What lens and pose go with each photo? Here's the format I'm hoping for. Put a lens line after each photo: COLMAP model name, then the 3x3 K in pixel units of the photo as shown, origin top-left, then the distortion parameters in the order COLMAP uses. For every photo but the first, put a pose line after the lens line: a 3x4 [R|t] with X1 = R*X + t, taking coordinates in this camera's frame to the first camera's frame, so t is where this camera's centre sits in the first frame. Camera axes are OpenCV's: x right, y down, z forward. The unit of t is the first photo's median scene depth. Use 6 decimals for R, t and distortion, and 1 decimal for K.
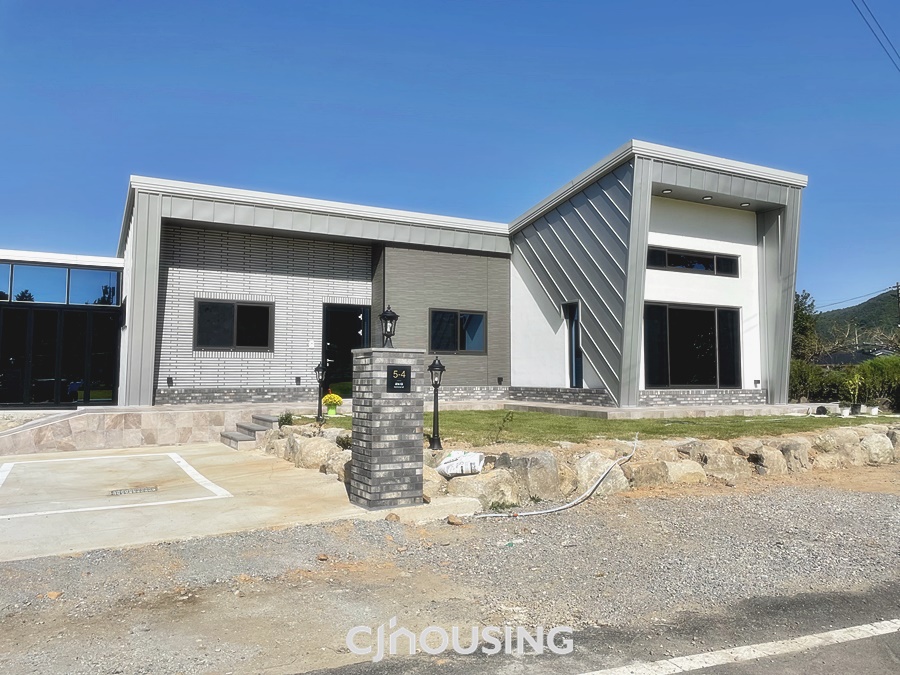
lens RADIAL K [[671.7, 0, 450.0], [0, 671.7, 337.5], [0, 0, 1]] dist [0.091788, -0.112904]
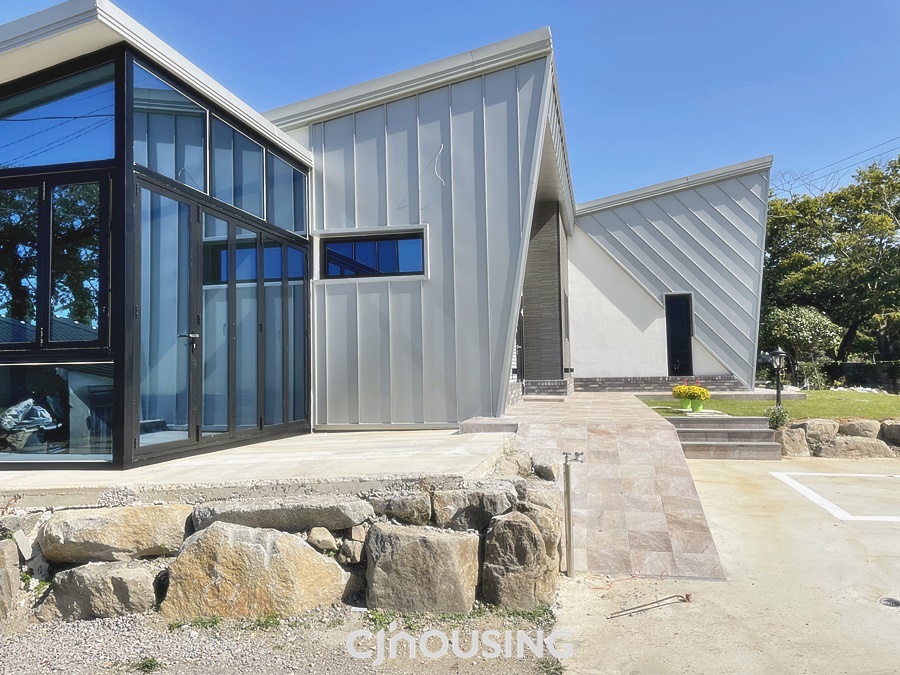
lens RADIAL K [[671.7, 0, 450.0], [0, 671.7, 337.5], [0, 0, 1]] dist [0.091788, -0.112904]
pose [[0.650137, 0.023125, 0.759465, -0.845833], [-0.022806, 0.999680, -0.010917, 0.035426], [-0.759474, -0.010222, 0.650457, 0.591624]]
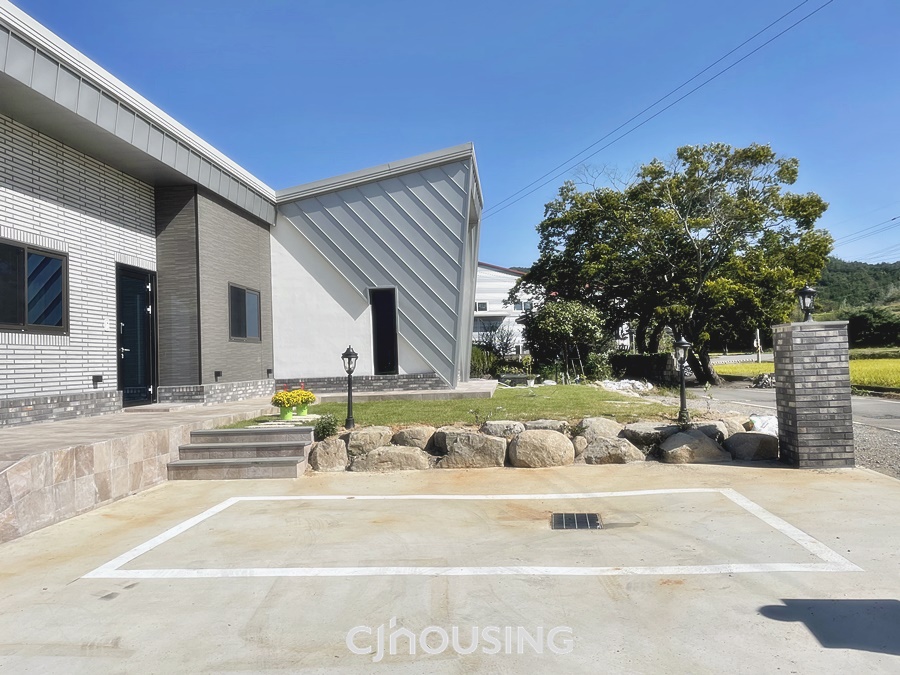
lens RADIAL K [[671.7, 0, 450.0], [0, 671.7, 337.5], [0, 0, 1]] dist [0.091788, -0.112904]
pose [[0.560985, 0.006377, 0.827802, -0.577436], [-0.010186, 0.999948, -0.000800, 0.020411], [-0.827764, -0.007983, 0.561020, 0.372173]]
